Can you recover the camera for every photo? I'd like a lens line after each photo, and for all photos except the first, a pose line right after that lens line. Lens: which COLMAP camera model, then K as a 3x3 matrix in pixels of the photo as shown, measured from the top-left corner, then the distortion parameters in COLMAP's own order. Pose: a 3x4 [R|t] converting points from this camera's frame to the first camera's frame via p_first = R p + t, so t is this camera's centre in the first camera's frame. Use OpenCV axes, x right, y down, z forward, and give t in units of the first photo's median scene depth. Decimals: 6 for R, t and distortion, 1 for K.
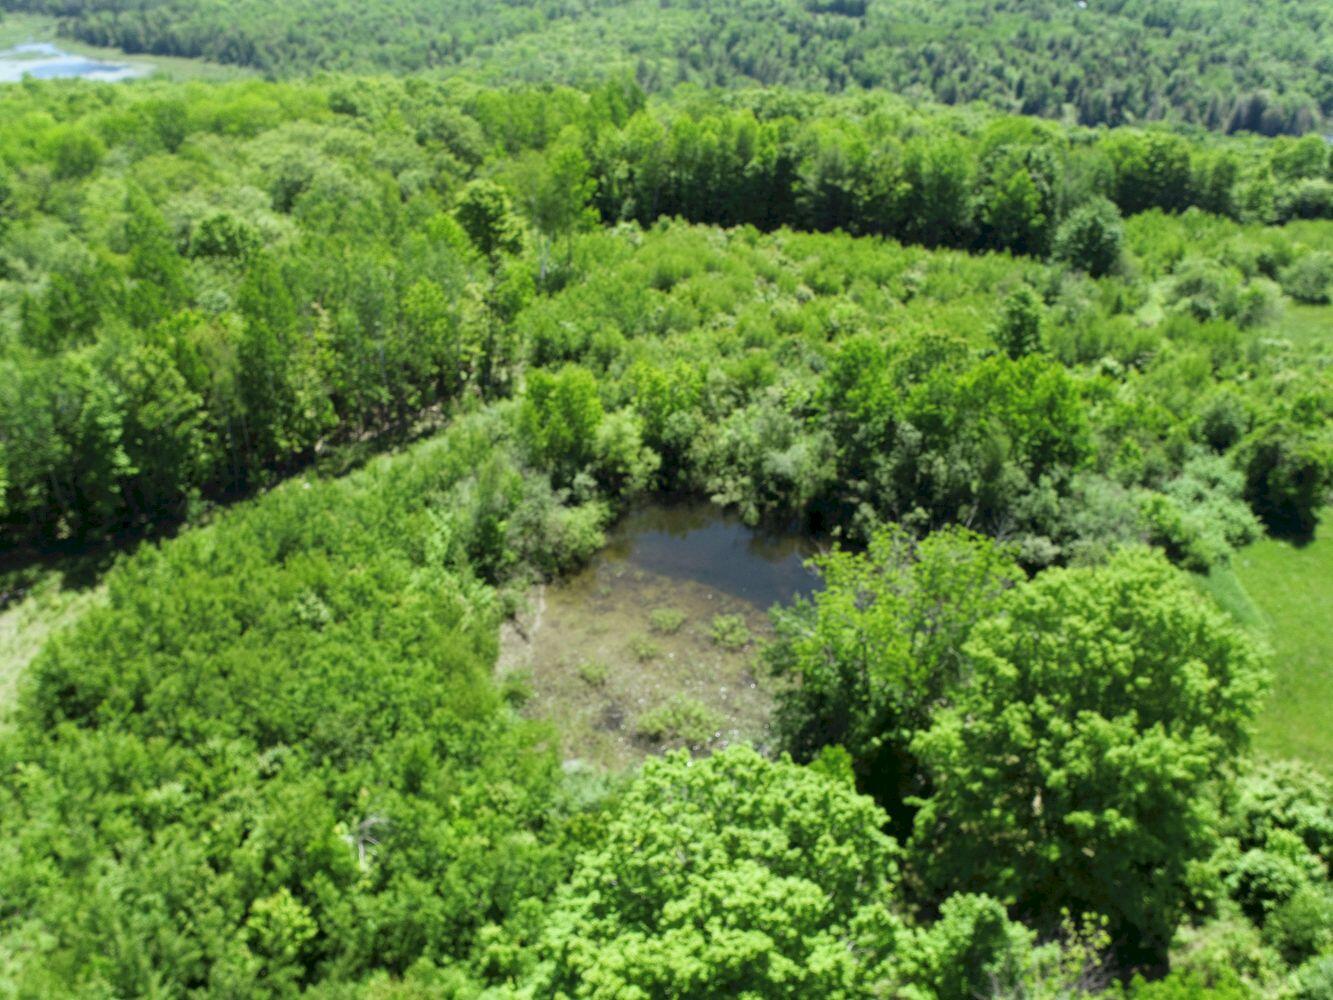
lens RADIAL K [[1007.3, 0, 666.5], [0, 1007.3, 500.0], [0, 0, 1]] dist [-0.012941, 0.002646]
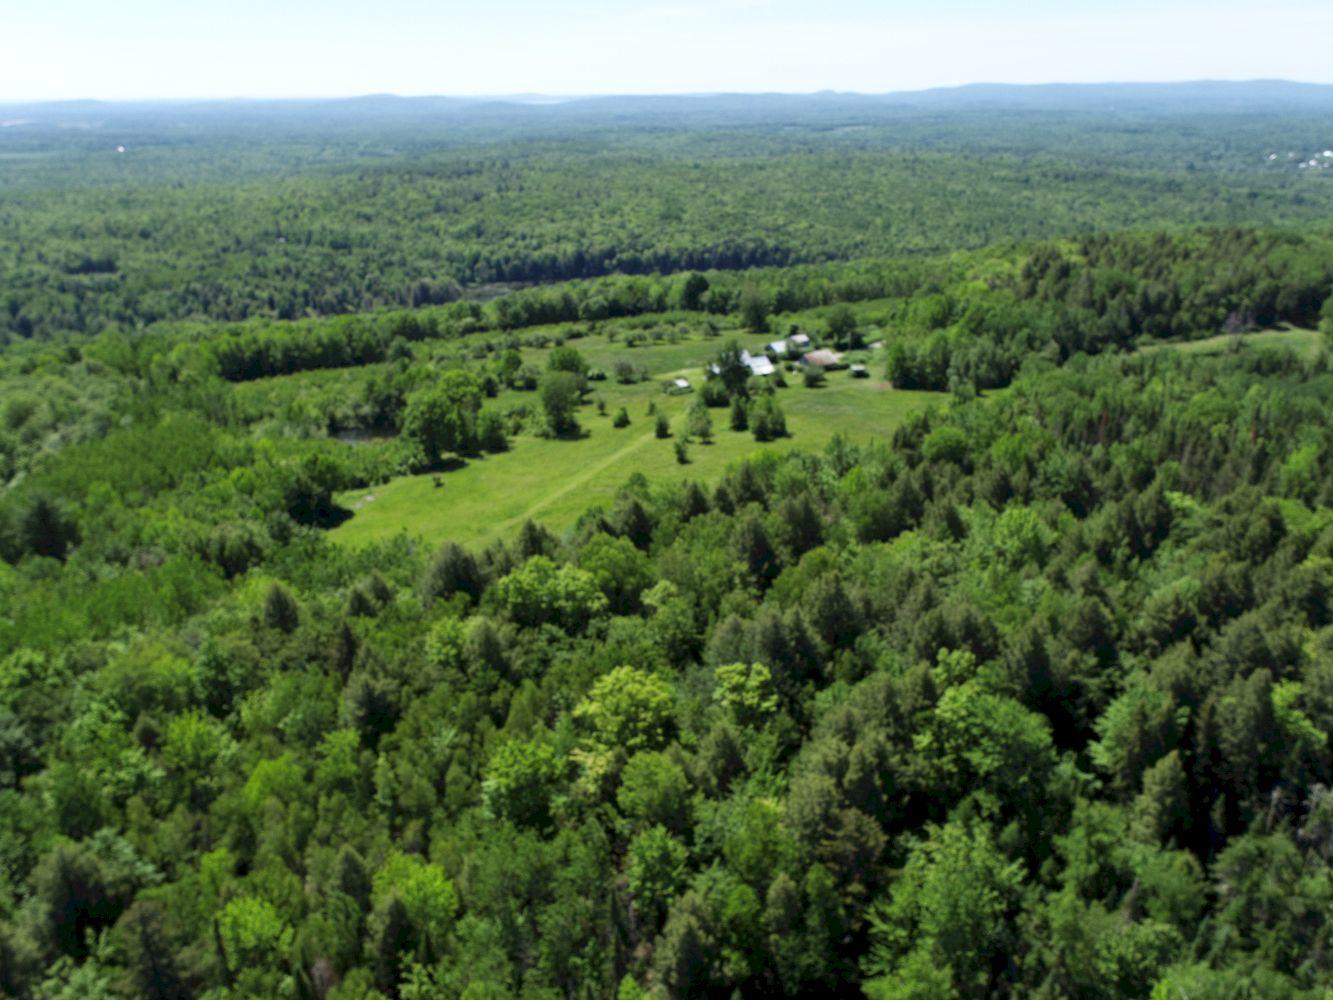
lens RADIAL K [[1007.3, 0, 666.5], [0, 1007.3, 500.0], [0, 0, 1]] dist [-0.012941, 0.002646]
pose [[0.724944, -0.283585, 0.627723, -0.199509], [0.394545, 0.917964, -0.040946, 0.114314], [-0.564615, 0.277349, 0.777359, -0.317715]]
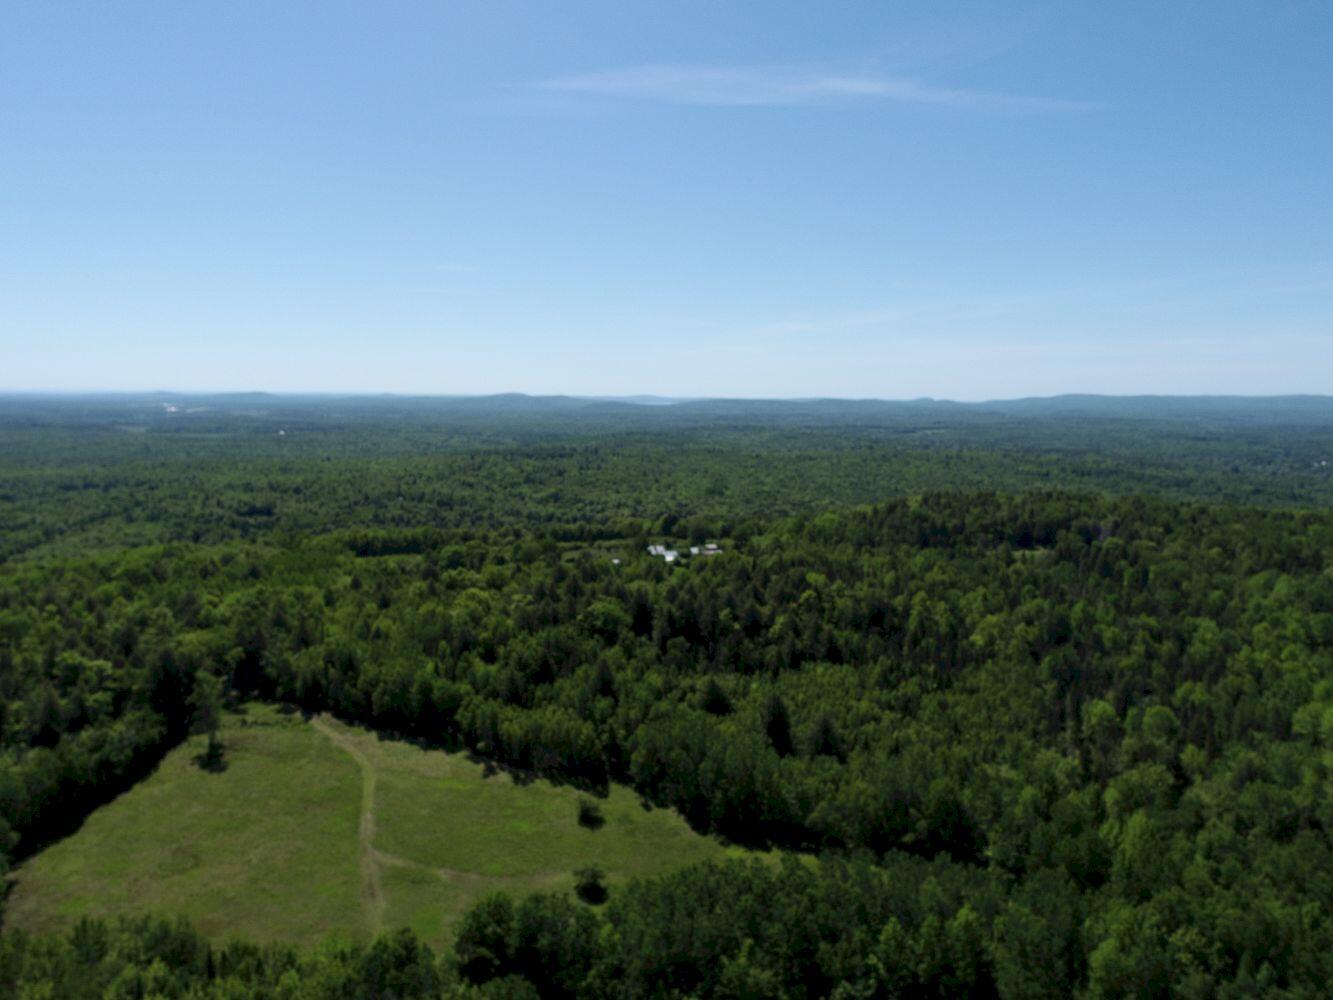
lens RADIAL K [[1007.3, 0, 666.5], [0, 1007.3, 500.0], [0, 0, 1]] dist [-0.012941, 0.002646]
pose [[0.795243, -0.074806, 0.601659, -0.318413], [0.335394, 0.880969, -0.333773, 0.290028], [-0.505074, 0.467223, 0.725674, -0.589439]]
